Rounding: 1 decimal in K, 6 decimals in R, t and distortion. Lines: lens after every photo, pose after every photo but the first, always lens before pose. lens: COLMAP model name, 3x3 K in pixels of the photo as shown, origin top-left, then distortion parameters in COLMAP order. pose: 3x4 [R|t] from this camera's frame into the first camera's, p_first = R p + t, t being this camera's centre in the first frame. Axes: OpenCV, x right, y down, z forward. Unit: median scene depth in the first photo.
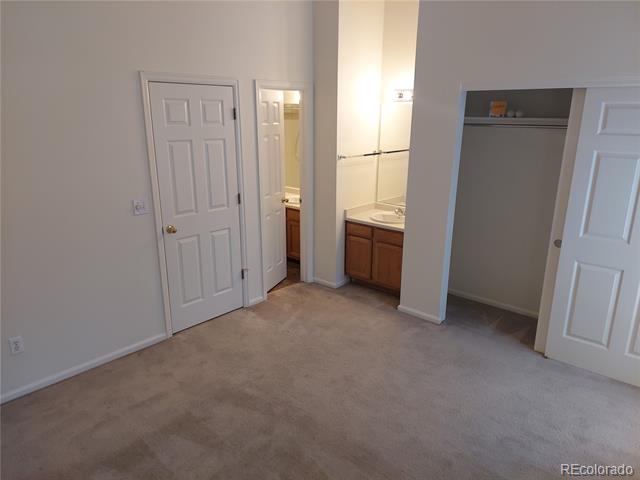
lens RADIAL K [[456.5, 0, 320.0], [0, 456.5, 240.0], [0, 0, 1]] dist [-0.002059, -0.000880]
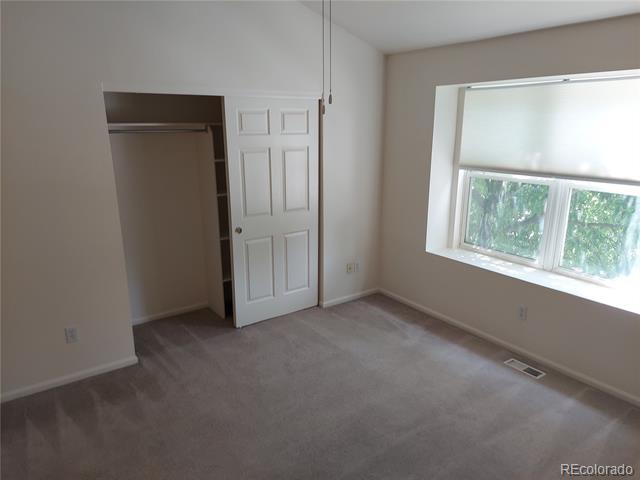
lens RADIAL K [[457.2, 0, 323.2], [0, 457.2, 242.4], [0, 0, 1]] dist [0.118208, -0.140189]
pose [[0.193838, -0.252507, 0.947980, -0.512066], [0.279958, 0.940364, 0.193234, -0.114712], [-0.940240, 0.227939, 0.252969, 0.450479]]
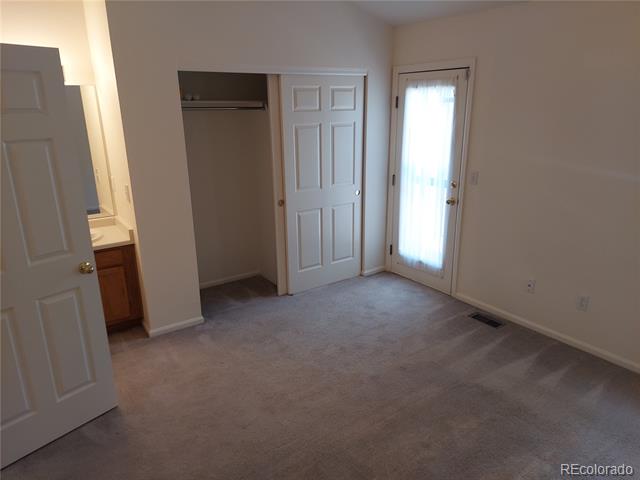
lens RADIAL K [[457.2, 0, 323.2], [0, 457.2, 242.4], [0, 0, 1]] dist [0.118208, -0.140189]
pose [[0.219952, -0.294931, 0.929859, -0.600795], [0.279650, 0.932259, 0.229543, -0.137595], [-0.934568, 0.209547, 0.287529, 0.525106]]
